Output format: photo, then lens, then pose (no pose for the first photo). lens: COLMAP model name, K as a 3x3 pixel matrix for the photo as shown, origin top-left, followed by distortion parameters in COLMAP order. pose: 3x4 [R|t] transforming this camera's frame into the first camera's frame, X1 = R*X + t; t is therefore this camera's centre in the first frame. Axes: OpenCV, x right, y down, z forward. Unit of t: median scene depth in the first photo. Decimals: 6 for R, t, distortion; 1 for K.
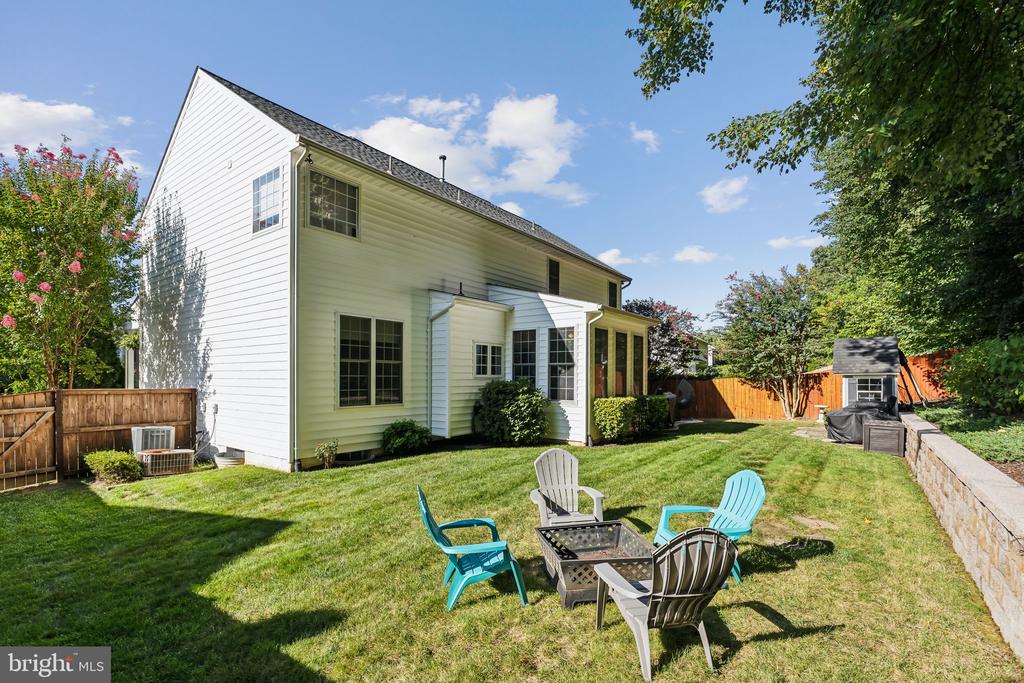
lens RADIAL K [[464.4, 0, 512.2], [0, 464.4, 372.3], [0, 0, 1]] dist [-0.003751, -0.000295]
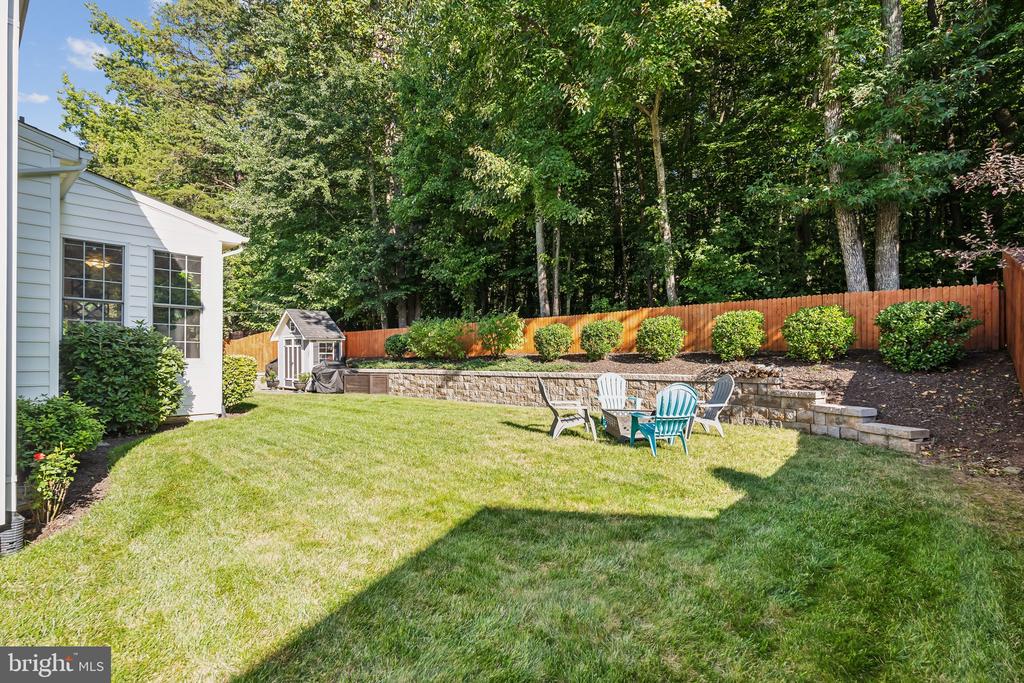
lens RADIAL K [[490.6, 0, 498.7], [0, 490.6, 355.7], [0, 0, 1]] dist [0.000128, 0.000010]
pose [[0.097109, 0.002851, 0.995270, -0.559974], [-0.006909, 0.999974, -0.002191, 0.052604], [-0.995250, -0.006663, 0.097126, 0.443050]]
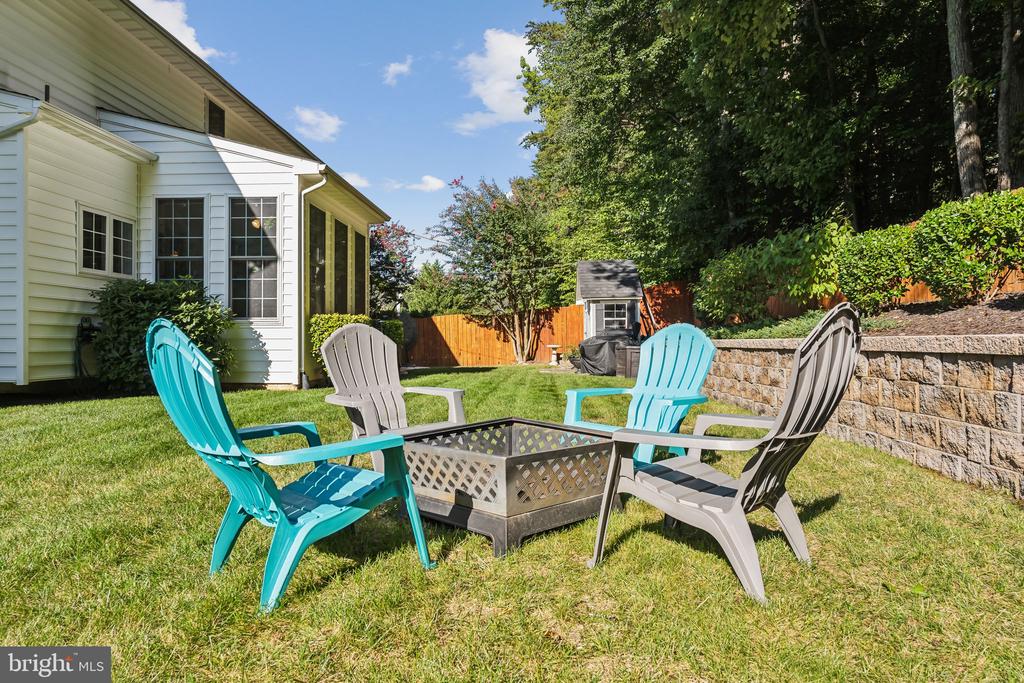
lens RADIAL K [[635.3, 0, 512.0], [0, 635.3, 341.5], [0, 0, 1]] dist [-0.005350, -0.000879]
pose [[0.823970, -0.004275, 0.566617, -0.082558], [-0.000915, 0.999960, 0.008875, 0.081101], [-0.566632, -0.007831, 0.823934, 0.126769]]
